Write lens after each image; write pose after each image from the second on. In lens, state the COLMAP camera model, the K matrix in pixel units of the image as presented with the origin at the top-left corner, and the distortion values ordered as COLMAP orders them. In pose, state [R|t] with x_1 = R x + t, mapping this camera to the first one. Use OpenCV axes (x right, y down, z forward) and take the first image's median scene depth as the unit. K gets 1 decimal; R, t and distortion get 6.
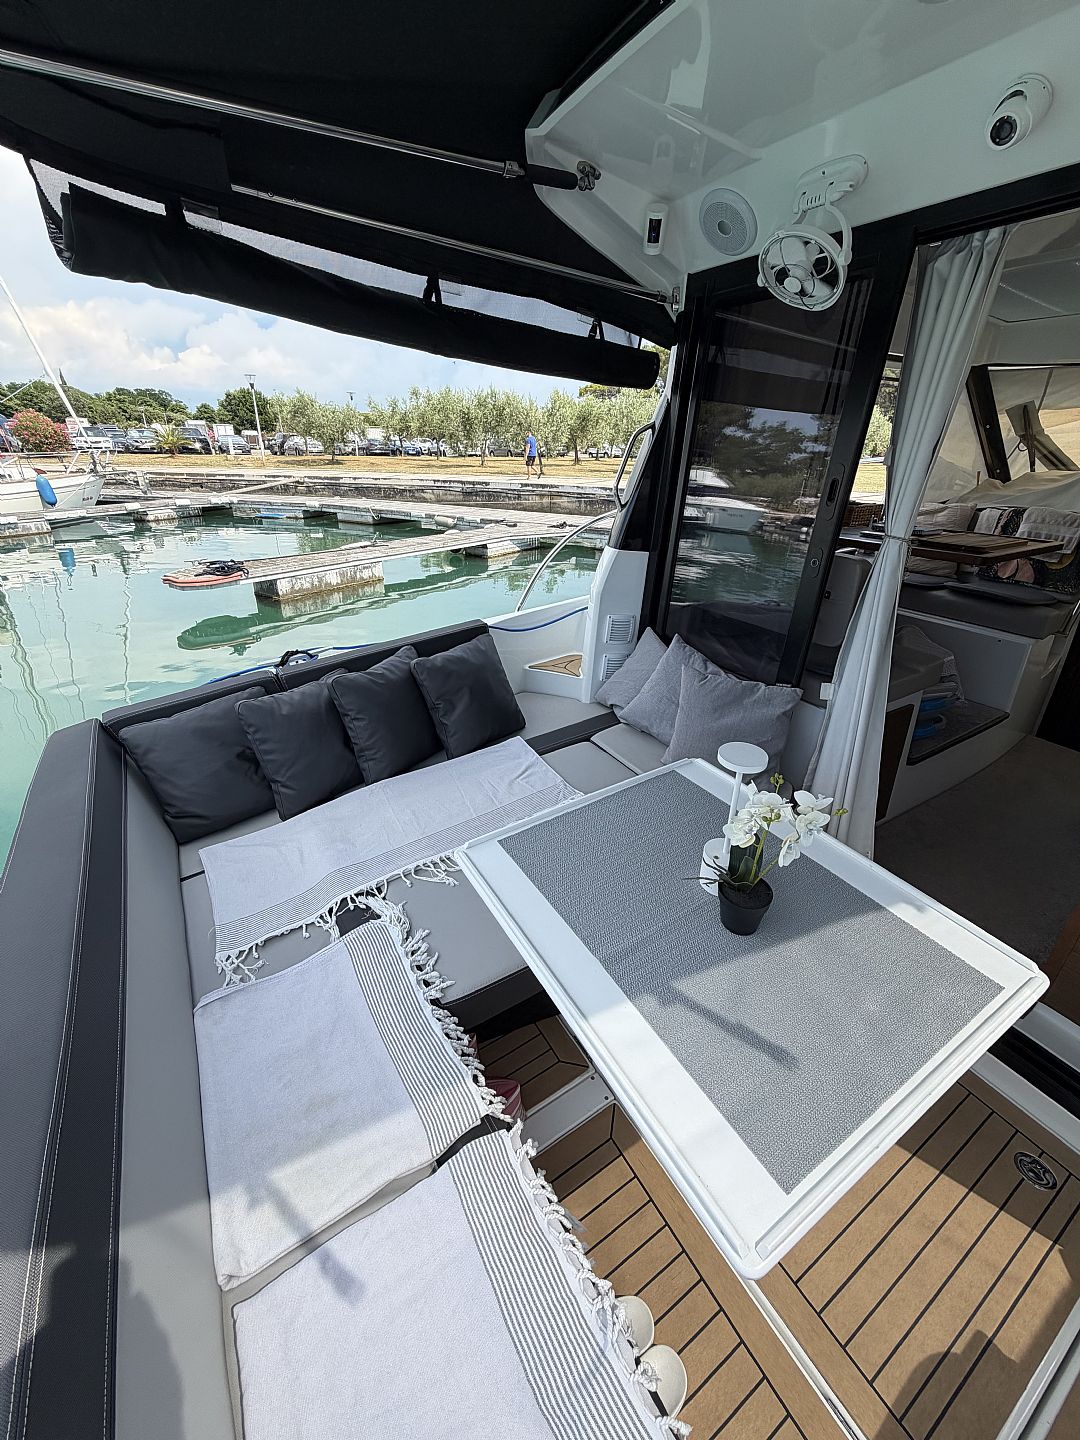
lens RADIAL K [[574.2, 0, 537.5], [0, 574.2, 717.7], [0, 0, 1]] dist [0.000306, -0.000522]
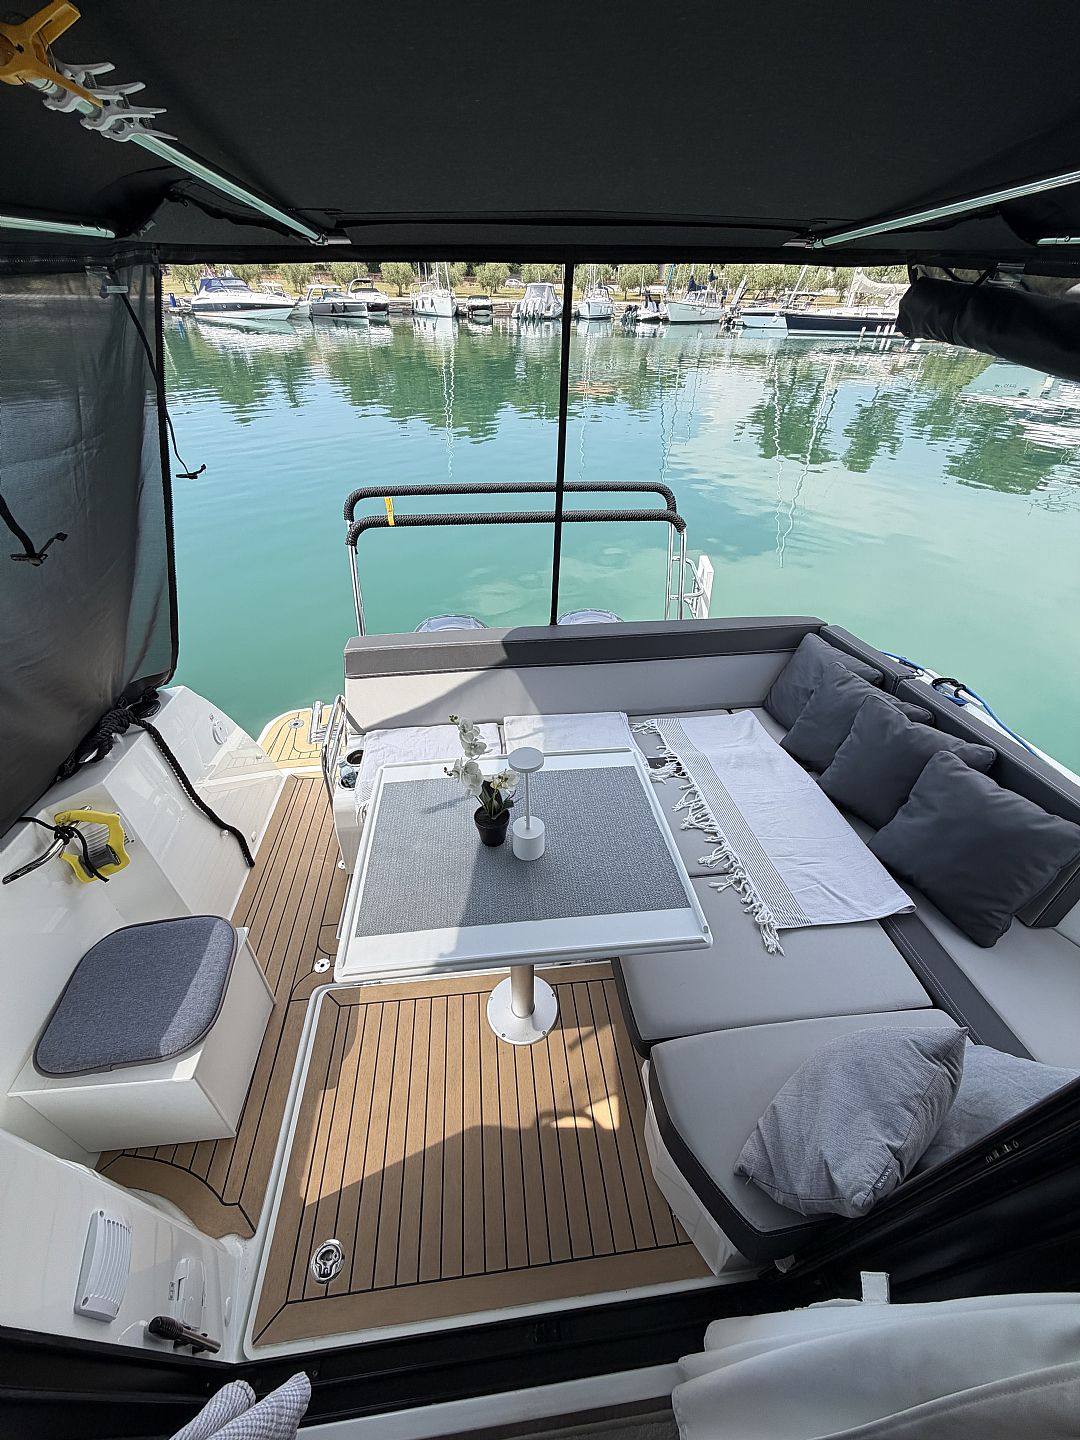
lens RADIAL K [[567.5, 0, 540.0], [0, 567.5, 720.0], [0, 0, 1]] dist [0.000832, 0.000121]
pose [[-0.432891, 0.525665, -0.732313, 0.585243], [-0.397597, 0.617747, 0.678458, -0.420627], [0.809025, 0.584864, -0.058414, 0.482462]]
